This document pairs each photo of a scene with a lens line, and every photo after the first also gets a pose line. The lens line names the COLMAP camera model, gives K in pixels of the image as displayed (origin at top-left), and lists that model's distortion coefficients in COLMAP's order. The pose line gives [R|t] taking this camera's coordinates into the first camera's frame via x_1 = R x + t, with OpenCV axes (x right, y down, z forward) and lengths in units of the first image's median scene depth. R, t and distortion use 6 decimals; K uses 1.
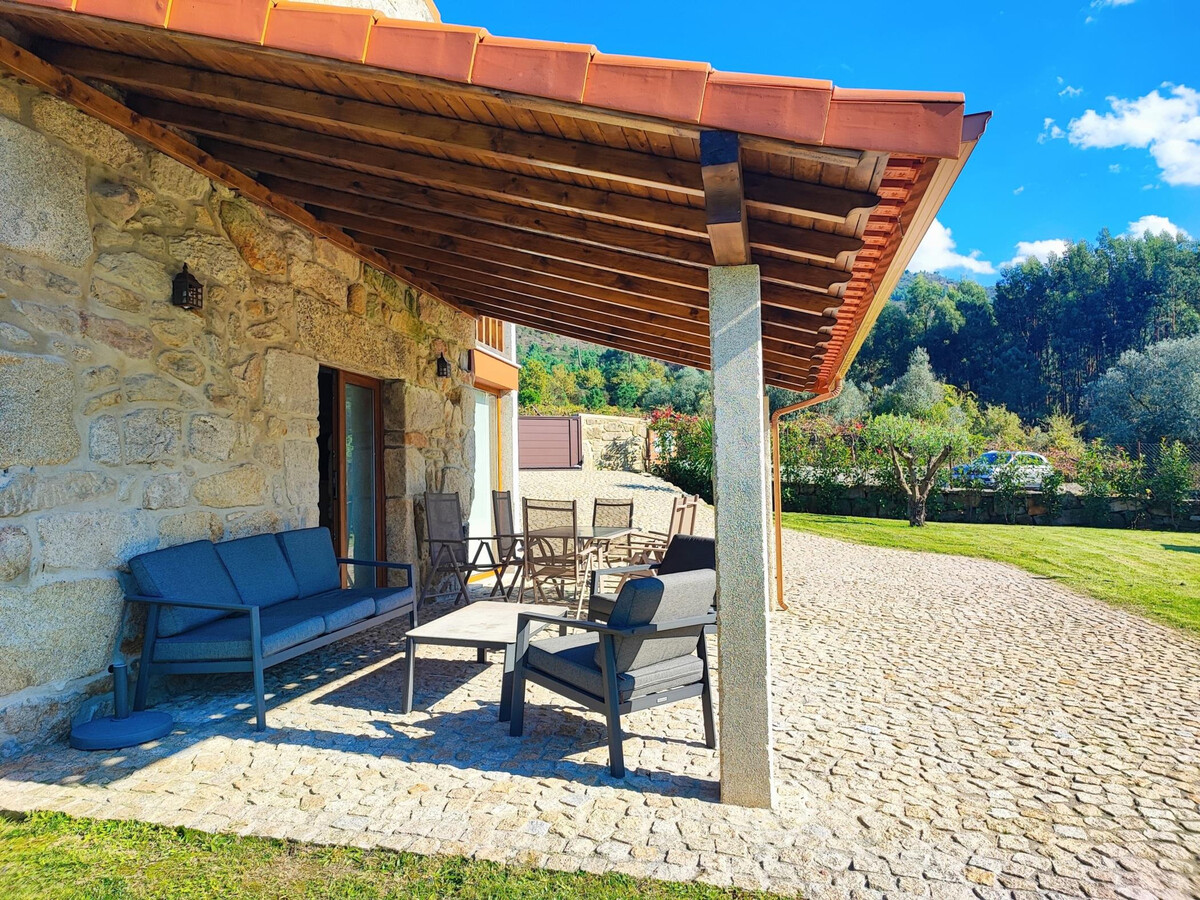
lens RADIAL K [[868.1, 0, 595.1], [0, 868.1, 453.8], [0, 0, 1]] dist [0.035716, -0.030167]
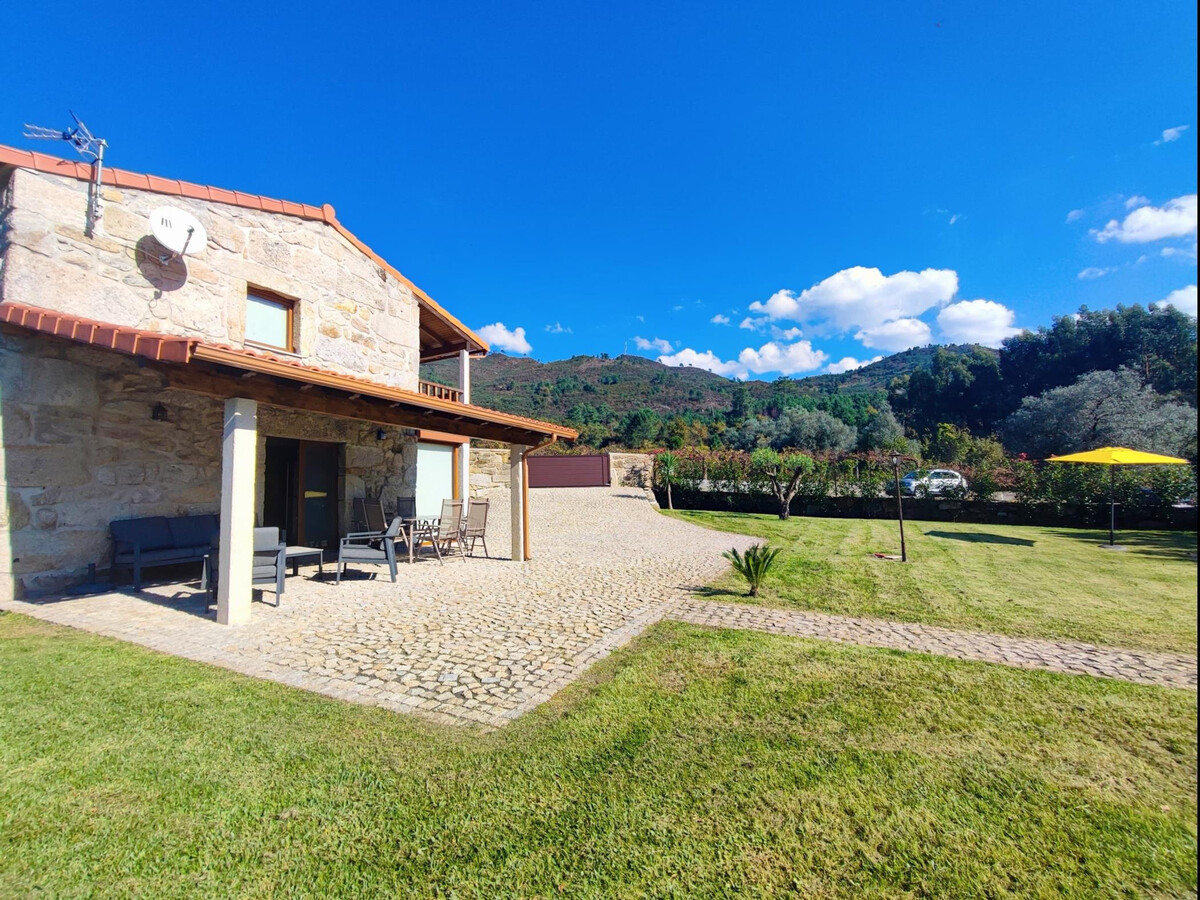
lens RADIAL K [[543.7, 0, 590.6], [0, 543.7, 451.2], [0, 0, 1]] dist [-0.007885, 0.006104]
pose [[0.966873, -0.029567, -0.253541, 1.023343], [0.017202, 0.998558, -0.050848, 0.016019], [0.254679, 0.044802, 0.965987, -0.138112]]
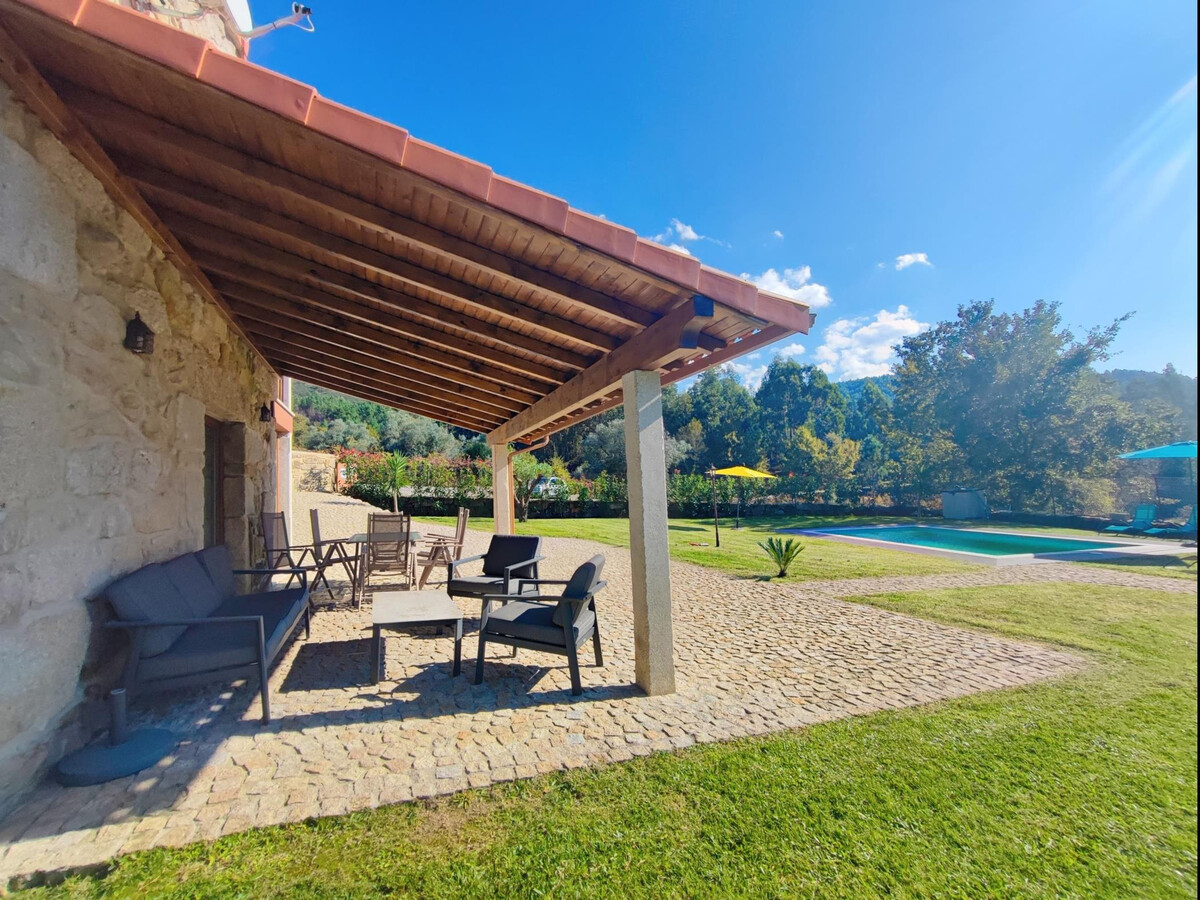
lens RADIAL K [[543.7, 0, 587.5], [0, 543.7, 453.2], [0, 0, 1]] dist [-0.007885, 0.006104]
pose [[0.843929, 0.021139, 0.536039, -0.339792], [0.003699, 0.998970, -0.045218, -0.006200], [-0.536442, 0.040143, 0.842982, 0.123006]]
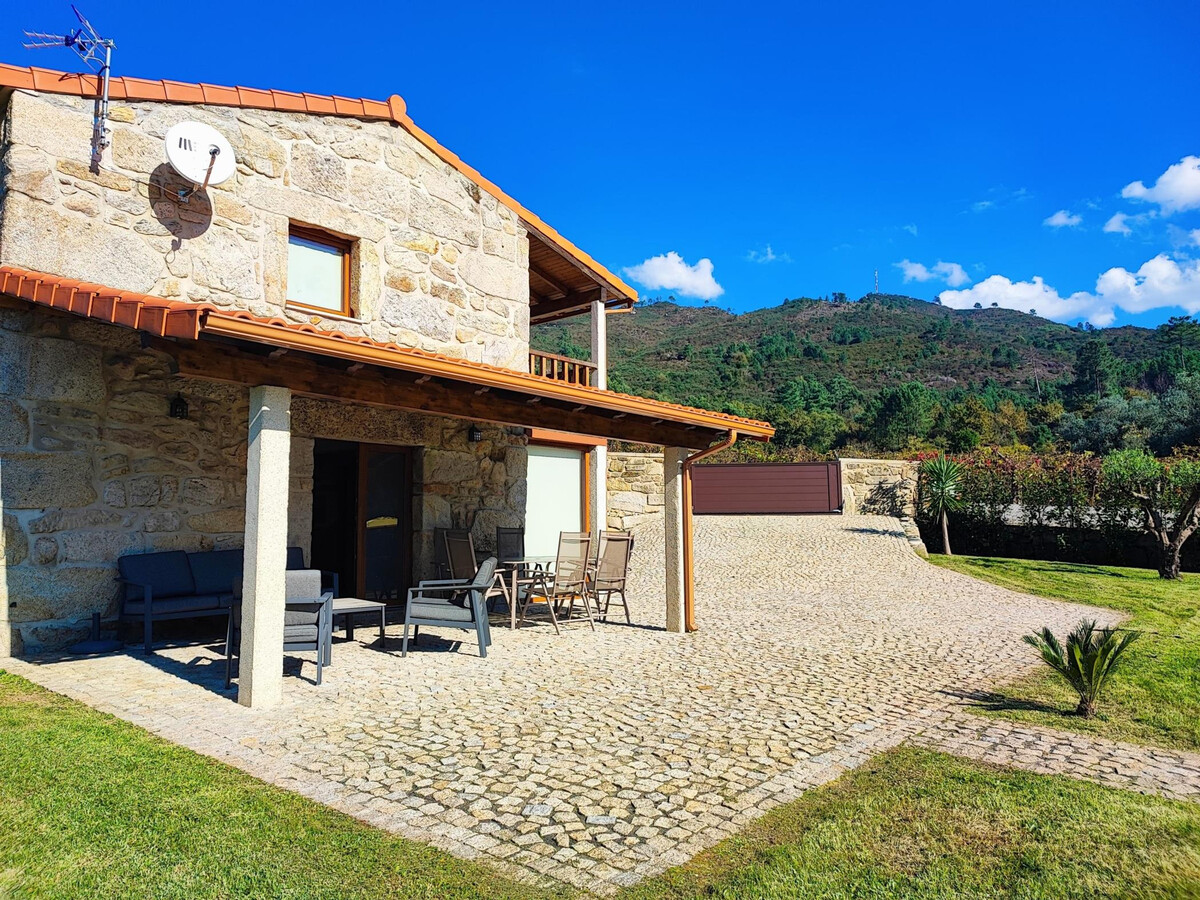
lens RADIAL K [[868.1, 0, 602.1], [0, 868.1, 455.4], [0, 0, 1]] dist [0.035716, -0.030167]
pose [[0.875164, -0.035649, -0.482511, 1.077020], [0.010526, 0.998449, -0.054677, 0.013271], [0.483711, 0.042773, 0.874182, -0.114286]]
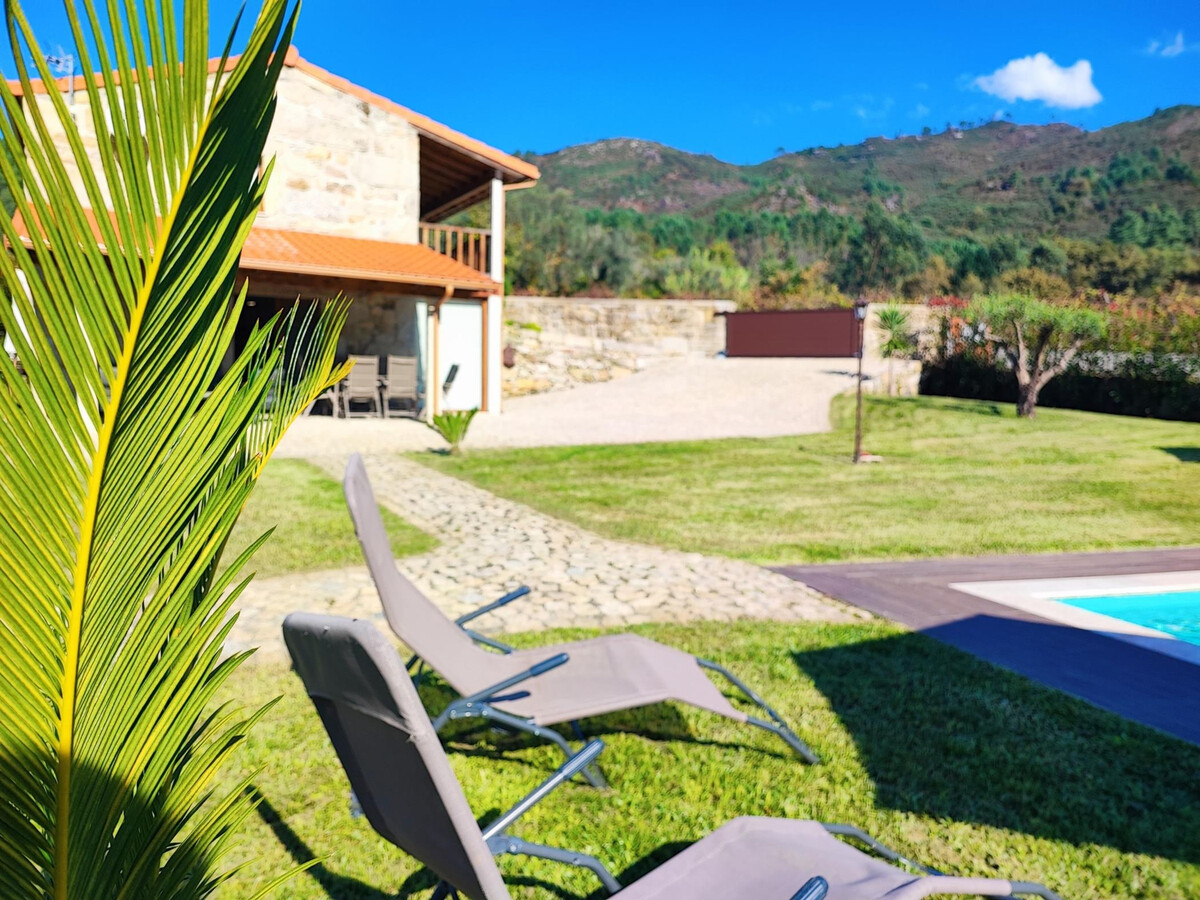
lens RADIAL K [[894.6, 0, 608.7], [0, 894.6, 455.0], [0, 0, 1]] dist [-0.001512, -0.011594]
pose [[0.681420, 0.077616, -0.727765, 2.727997], [0.003461, 0.994008, 0.109252, 0.074223], [0.731884, -0.076965, 0.677069, 0.094882]]
